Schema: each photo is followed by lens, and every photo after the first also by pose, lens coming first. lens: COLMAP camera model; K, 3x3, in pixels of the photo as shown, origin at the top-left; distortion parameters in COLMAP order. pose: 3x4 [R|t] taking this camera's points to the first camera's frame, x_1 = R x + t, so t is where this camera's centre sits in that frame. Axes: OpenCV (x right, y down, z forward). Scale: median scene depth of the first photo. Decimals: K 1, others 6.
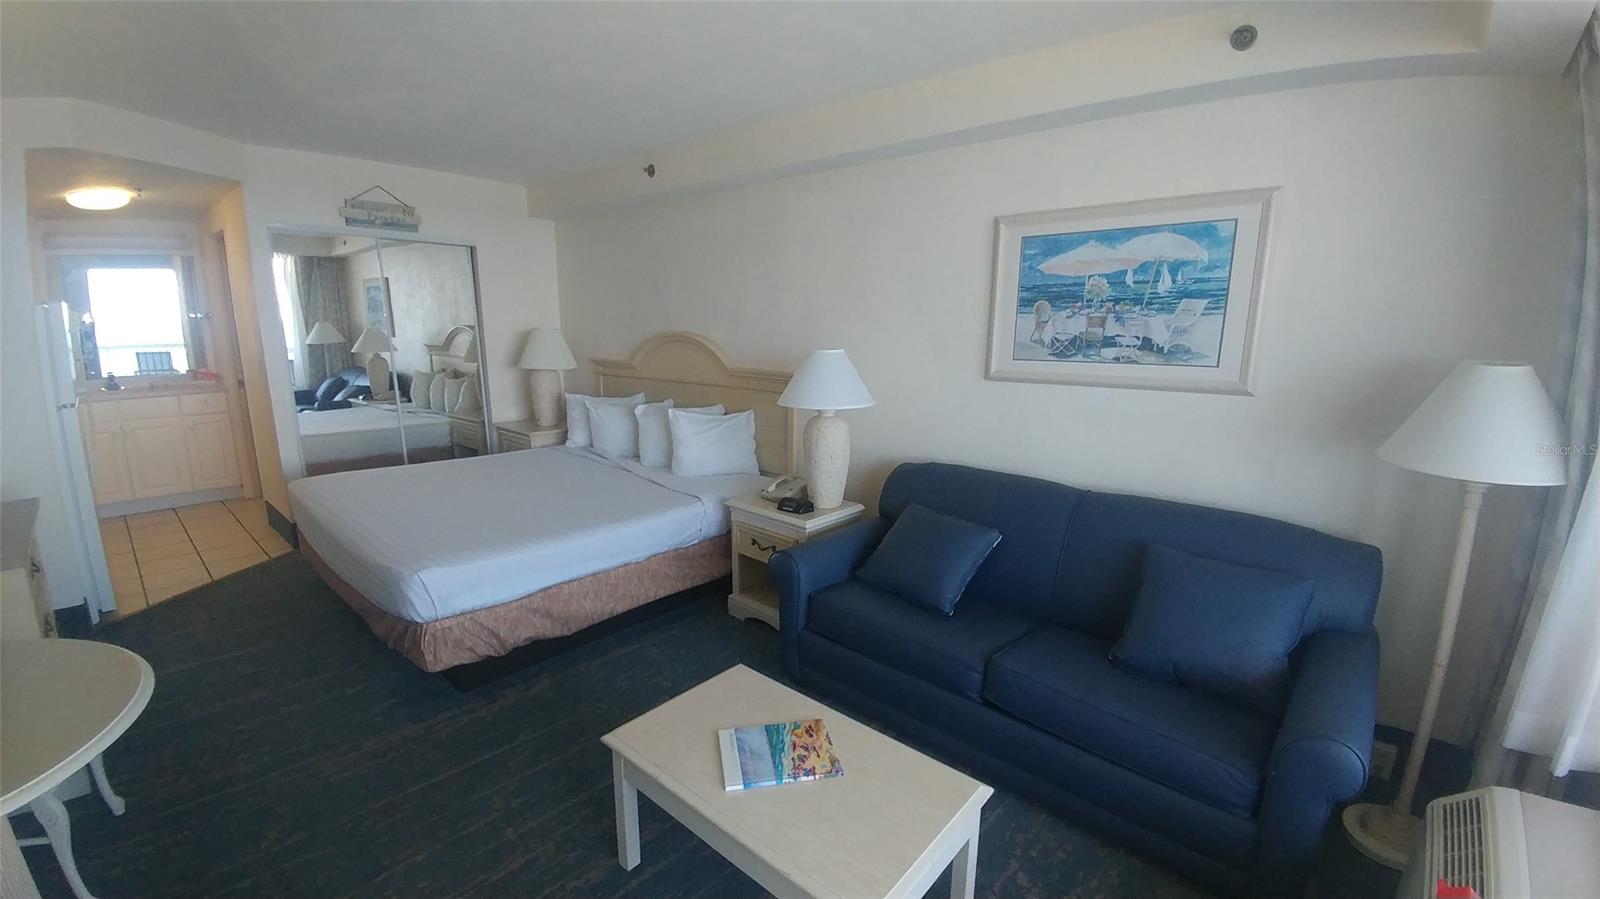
lens RADIAL K [[643.4, 0, 801.3], [0, 643.4, 468.2], [0, 0, 1]] dist [0.015427, -0.031703]
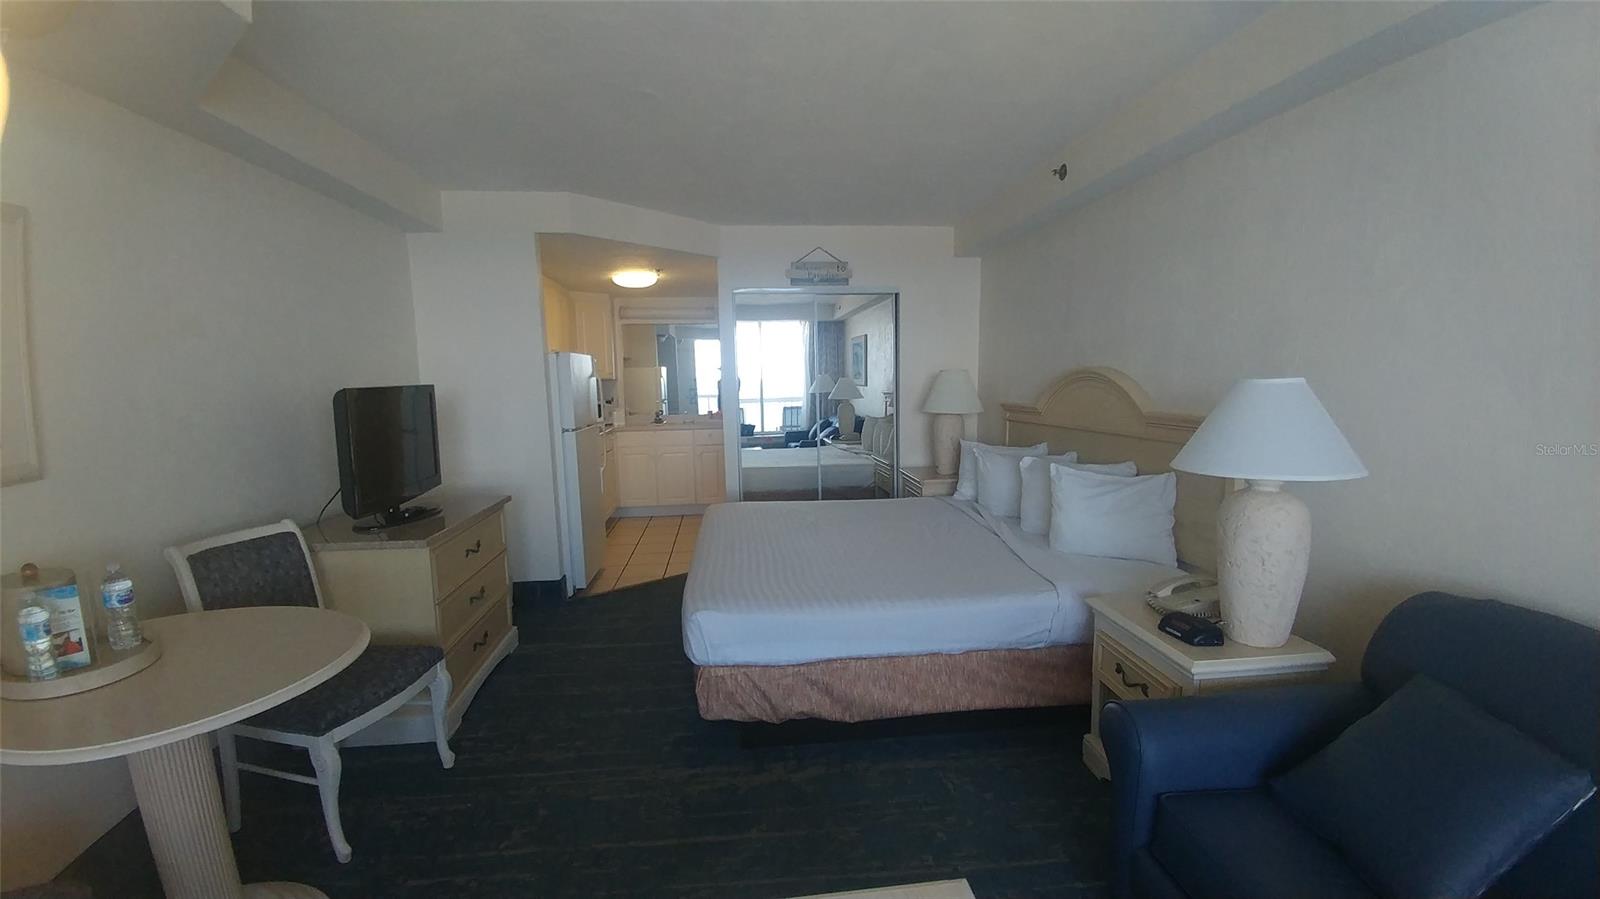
lens RADIAL K [[643.4, 0, 801.3], [0, 643.4, 468.2], [0, 0, 1]] dist [0.015427, -0.031703]
pose [[0.739182, 0.066170, -0.670247, 0.117922], [-0.118907, 0.992351, -0.033168, -0.030094], [0.662926, 0.104214, 0.741397, 0.272732]]
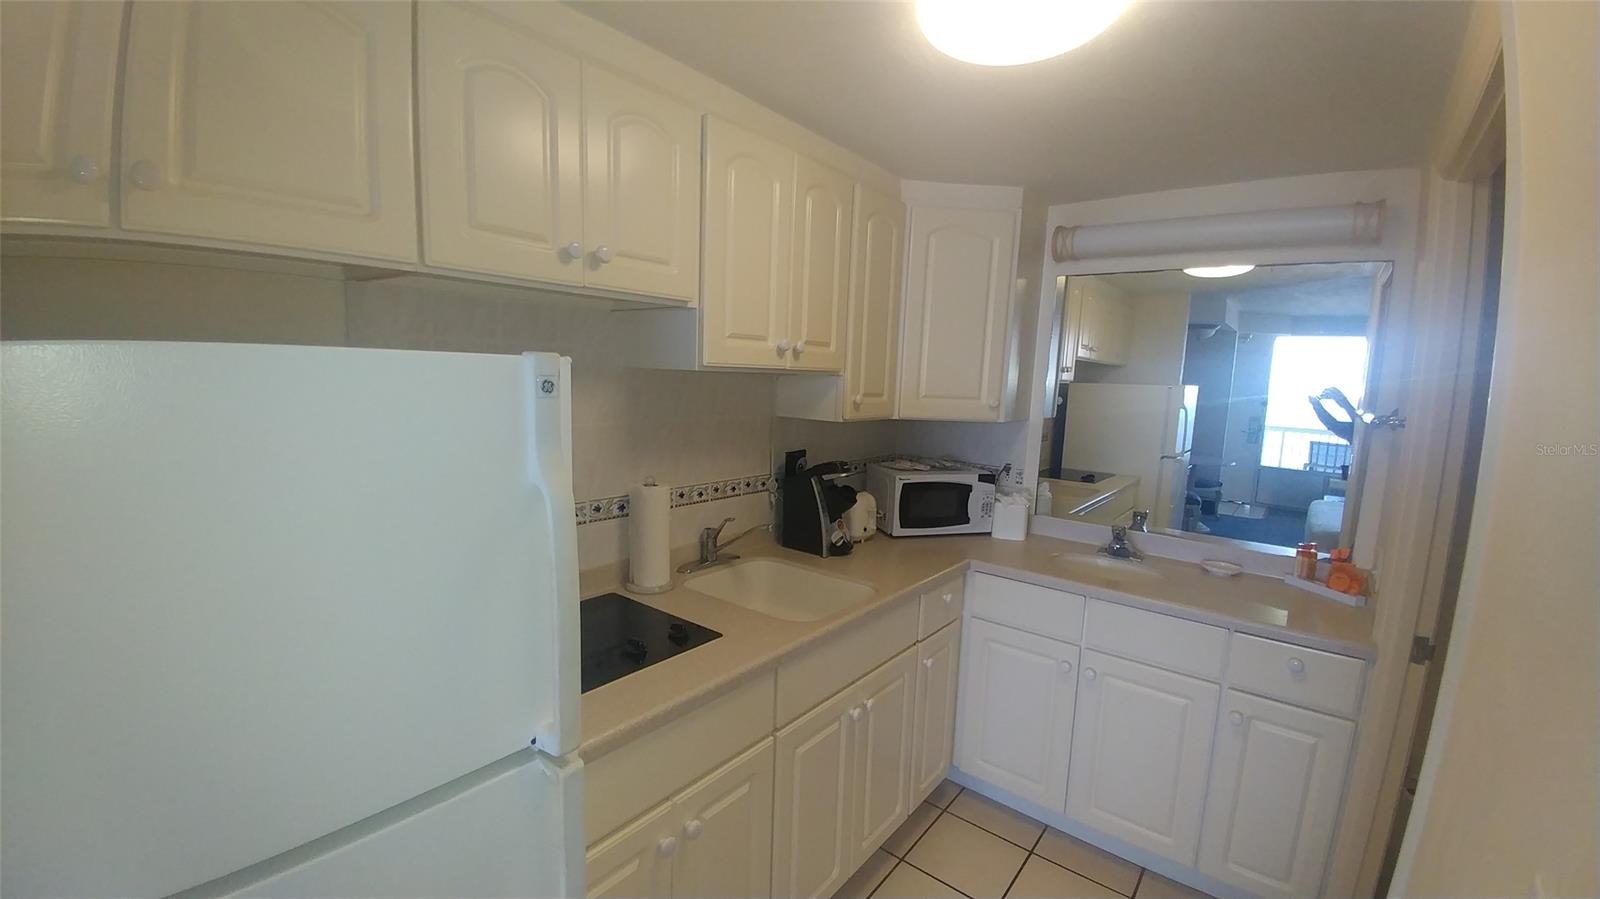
lens RADIAL K [[643.4, 0, 801.3], [0, 643.4, 468.2], [0, 0, 1]] dist [0.015427, -0.031703]
pose [[0.051201, 0.126645, -0.990626, -1.019901], [-0.246534, 0.962831, 0.110349, -0.293145], [0.967781, 0.238573, 0.080520, 1.125257]]
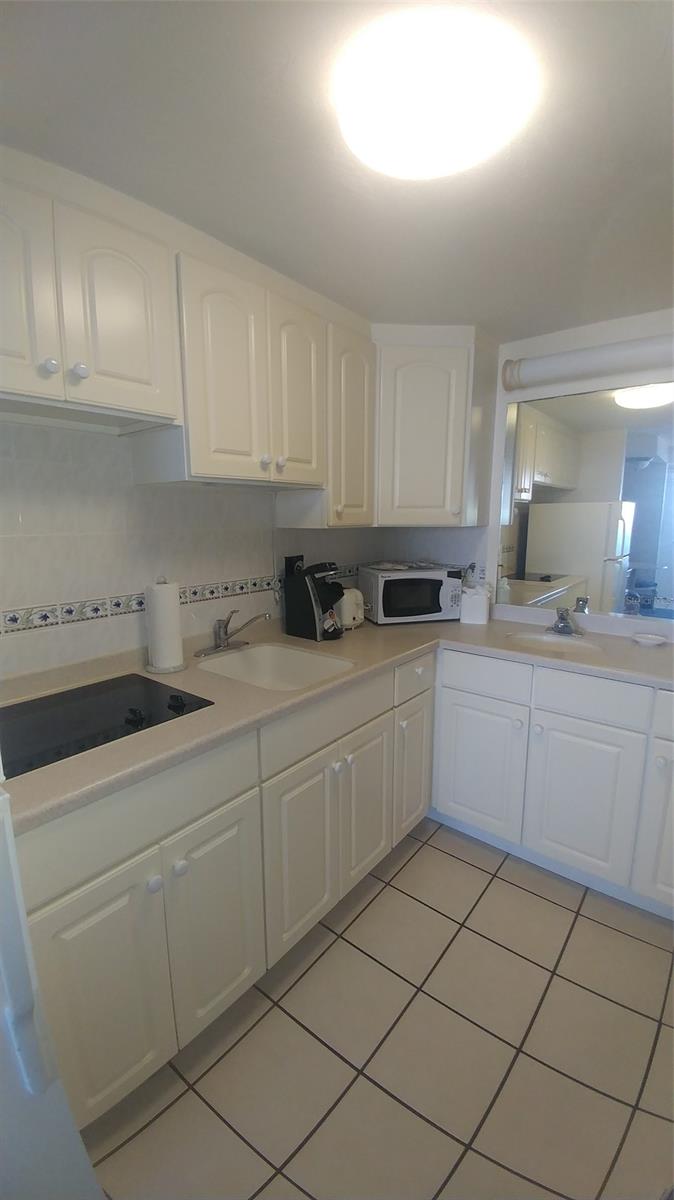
lens RADIAL K [[482.6, 0, 329.1], [0, 482.6, 604.7], [0, 0, 1]] dist [0.015427, -0.031703]
pose [[0.033960, 0.156507, -0.987093, -1.077979], [-0.209286, 0.966878, 0.146101, -0.271411], [0.977265, 0.201623, 0.065590, 1.194626]]
